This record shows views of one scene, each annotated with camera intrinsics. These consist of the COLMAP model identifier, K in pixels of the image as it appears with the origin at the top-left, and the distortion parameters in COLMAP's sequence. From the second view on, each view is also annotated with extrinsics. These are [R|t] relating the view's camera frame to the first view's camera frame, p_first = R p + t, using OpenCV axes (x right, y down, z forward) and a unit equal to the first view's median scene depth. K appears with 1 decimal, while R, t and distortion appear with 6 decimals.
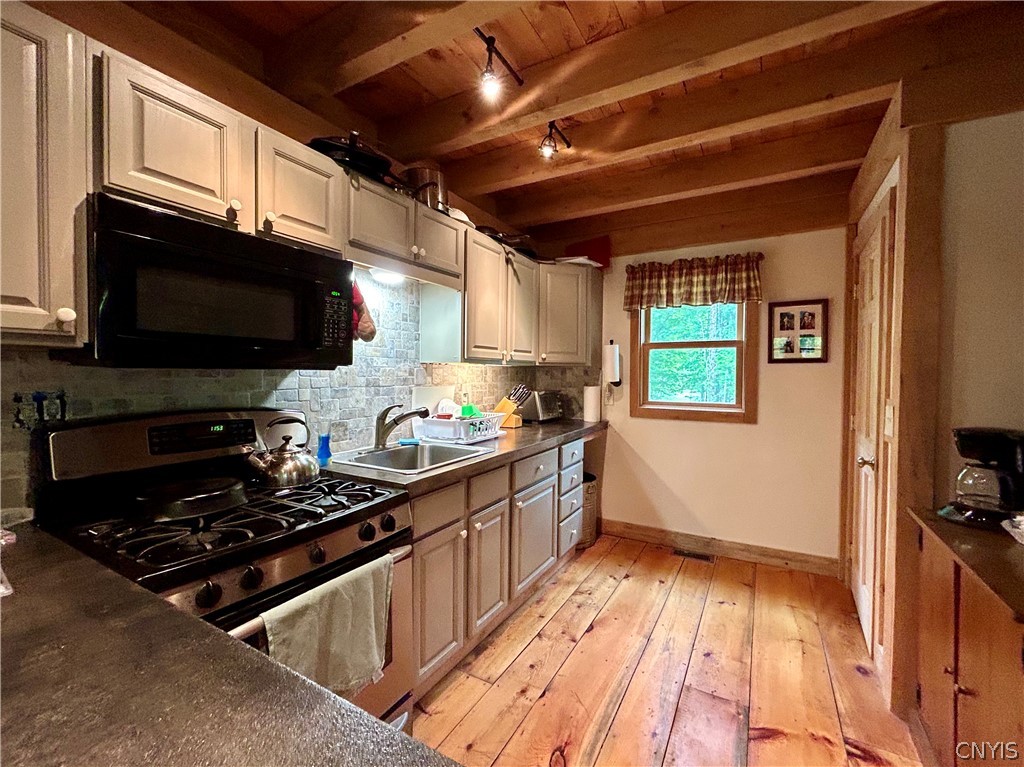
lens RADIAL K [[440.2, 0, 512.0], [0, 440.2, 383.5], [0, 0, 1]] dist [-0.002066, 0.000276]
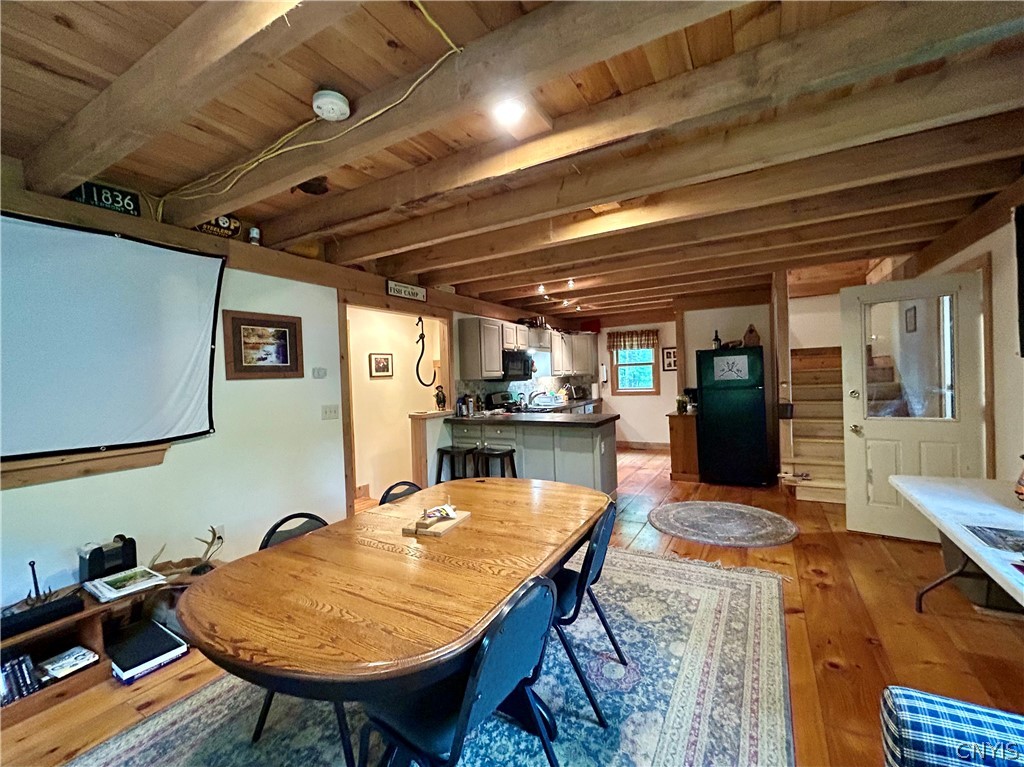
lens RADIAL K [[440.2, 0, 512.0], [0, 440.2, 383.5], [0, 0, 1]] dist [-0.002066, 0.000276]
pose [[0.999088, -0.042194, 0.006596, -0.469968], [0.042261, 0.999053, -0.010338, 0.021548], [-0.006154, 0.010608, 0.999925, -2.292177]]
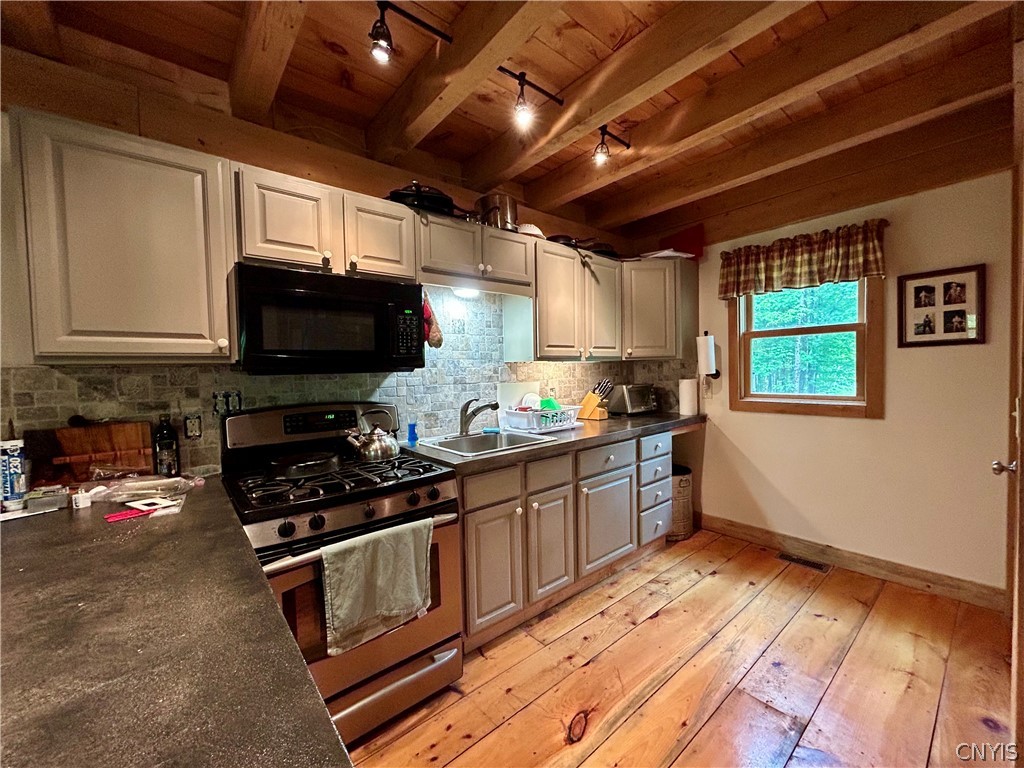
lens RADIAL K [[412.5, 0, 512.0], [0, 412.5, 384.0], [0, 0, 1]] dist [-0.002266, 0.000399]
pose [[0.936418, -0.016711, -0.350488, 0.234452], [0.021693, 0.999712, 0.010291, -0.001274], [0.350215, -0.017240, 0.936511, -0.009439]]
